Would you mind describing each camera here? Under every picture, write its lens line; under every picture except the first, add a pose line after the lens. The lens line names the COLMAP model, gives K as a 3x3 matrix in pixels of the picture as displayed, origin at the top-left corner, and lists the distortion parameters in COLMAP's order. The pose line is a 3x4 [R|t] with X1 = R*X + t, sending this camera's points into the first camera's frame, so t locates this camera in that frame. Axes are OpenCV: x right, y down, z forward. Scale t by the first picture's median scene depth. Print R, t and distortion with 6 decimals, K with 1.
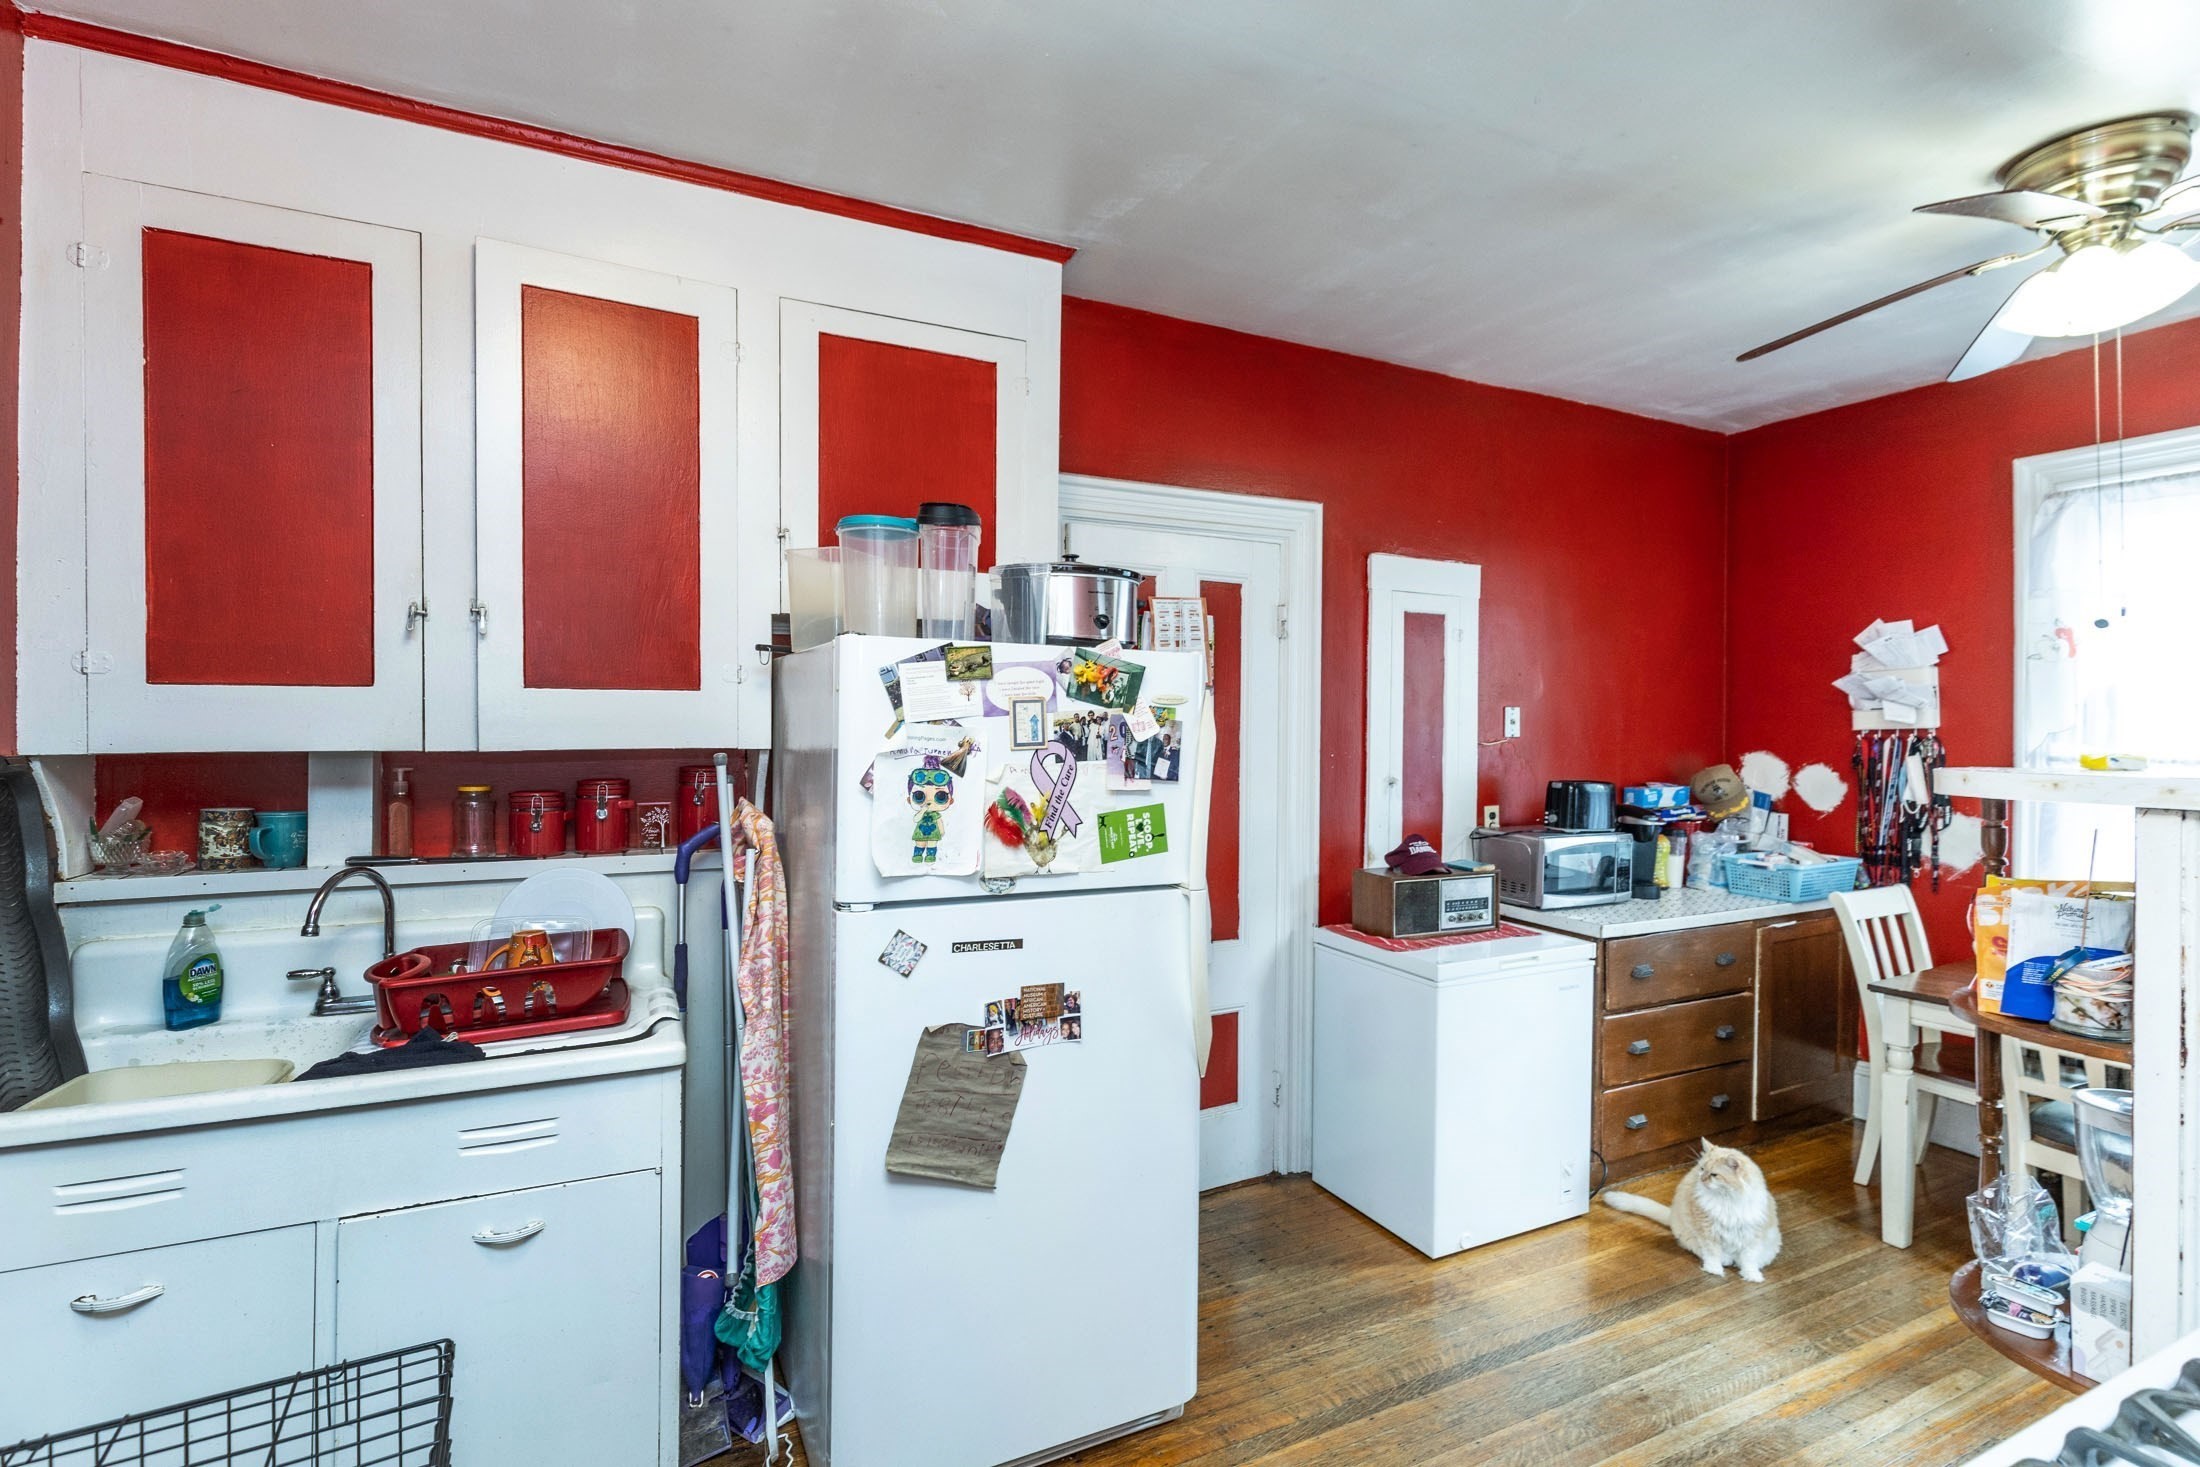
lens RADIAL K [[1004.8, 0, 1091.8], [0, 1004.8, 747.3], [0, 0, 1]] dist [0.016336, -0.000877]
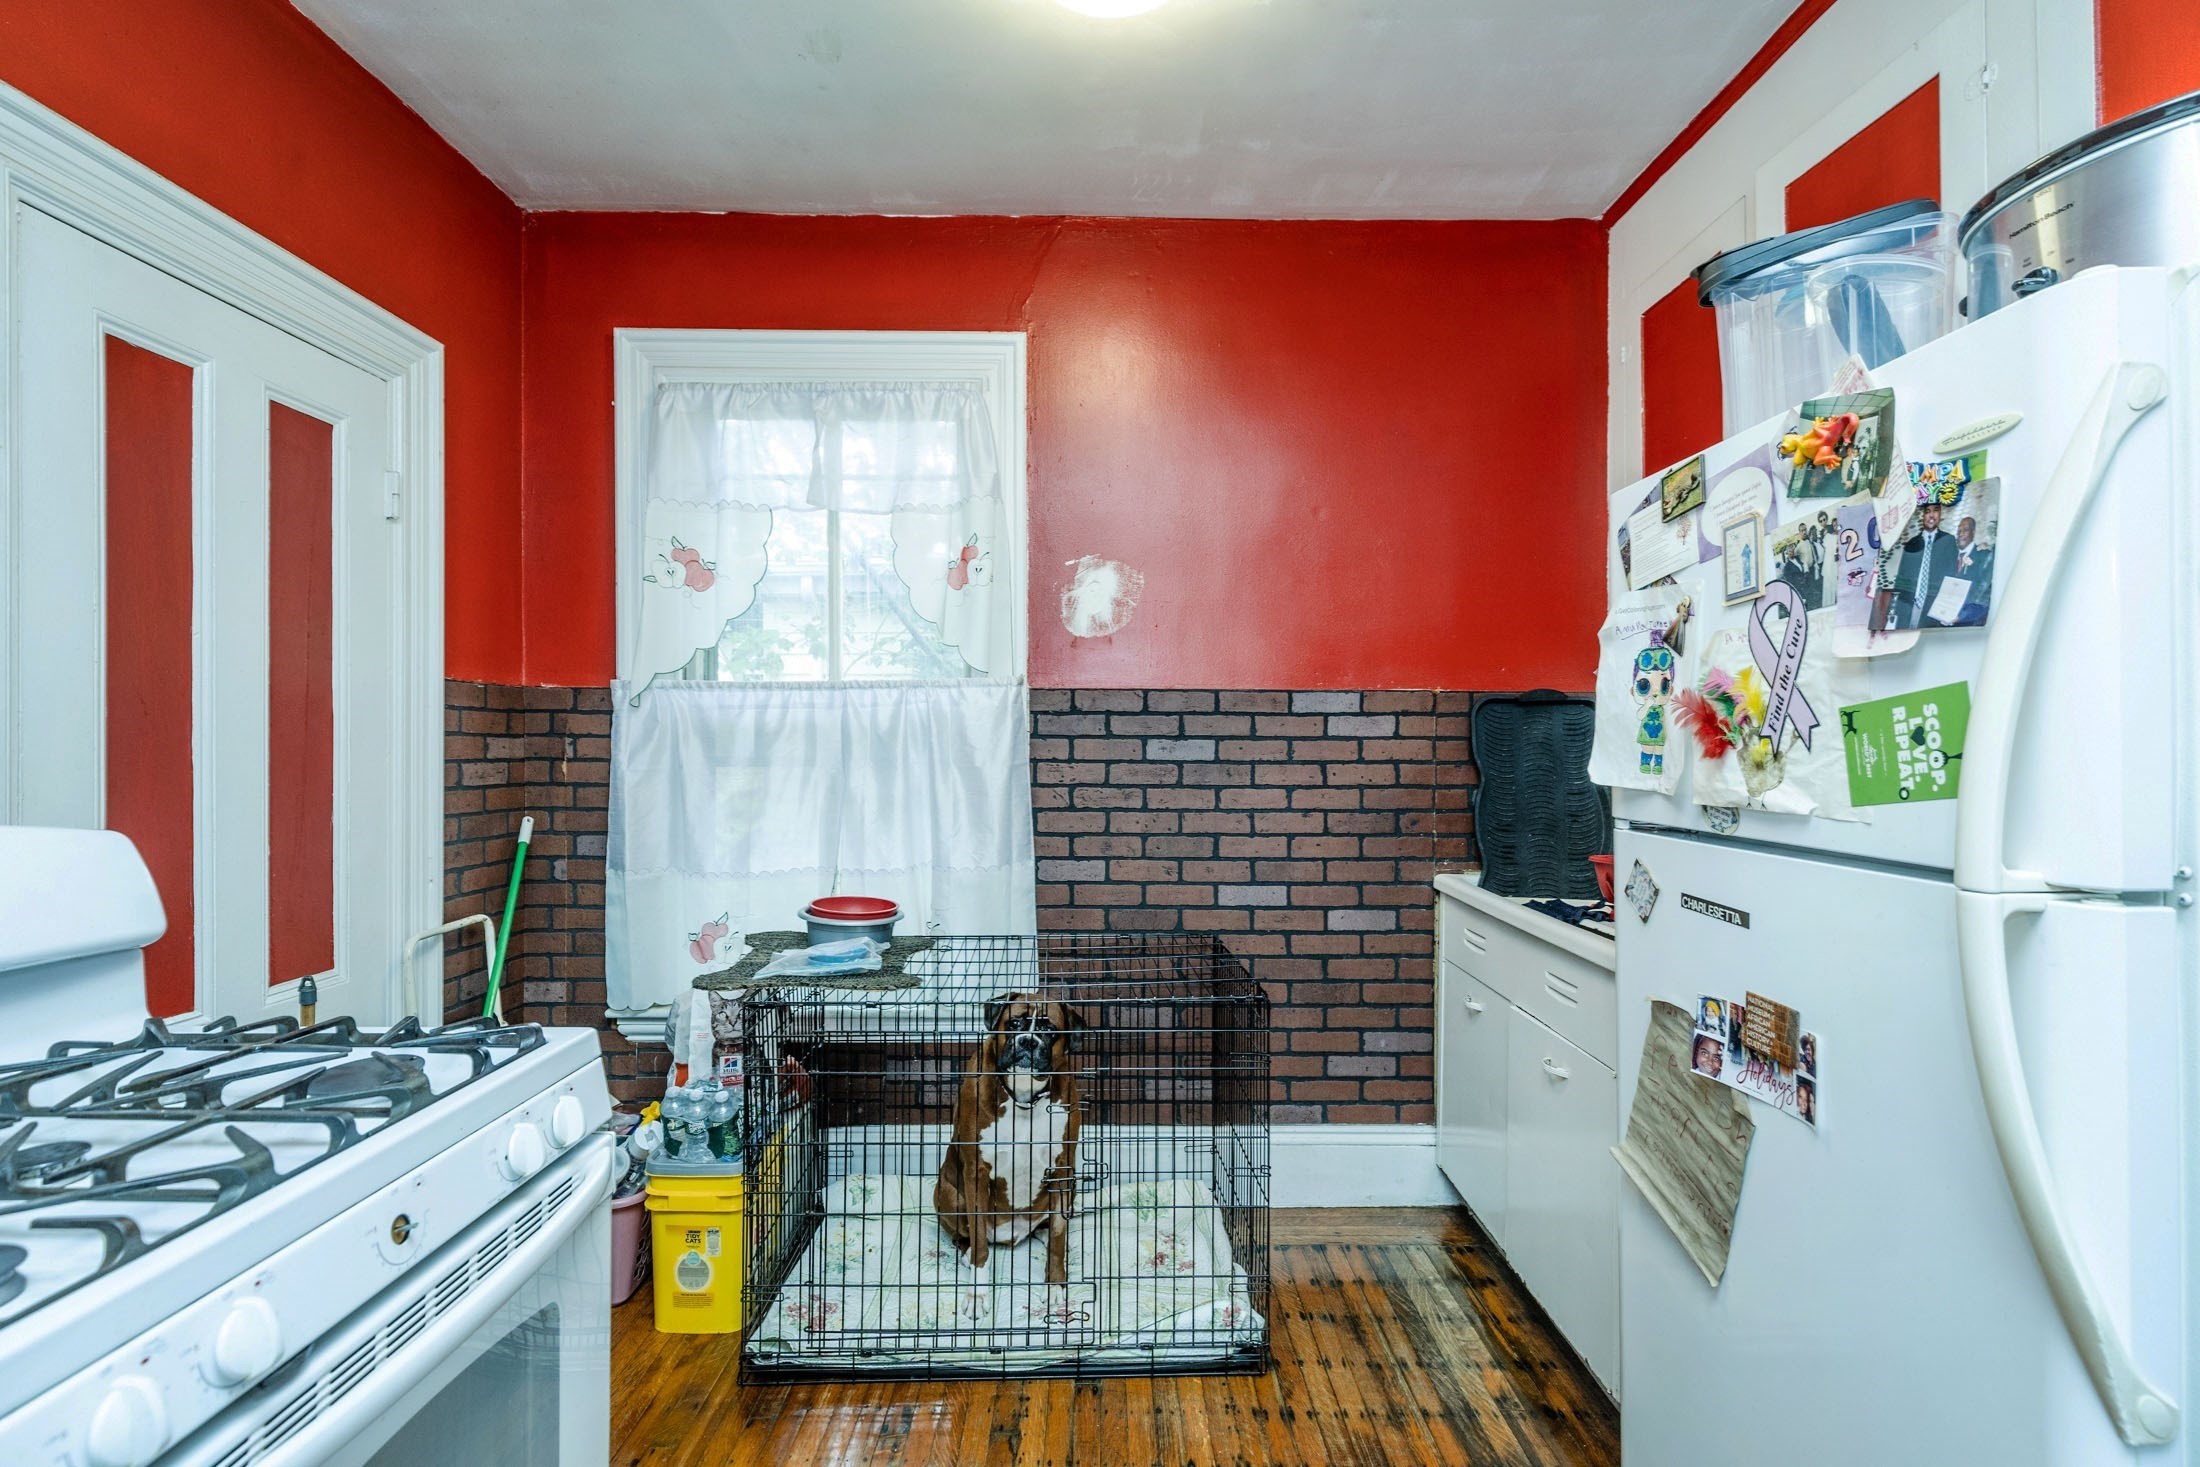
lens RADIAL K [[1004.8, 0, 1093.6], [0, 1004.8, 731.5], [0, 0, 1]] dist [0.016336, -0.000877]
pose [[-0.422815, -0.012681, -0.906127, 0.650161], [-0.007910, 0.999916, -0.010303, 0.088573], [0.906181, 0.002812, -0.422880, 0.888883]]
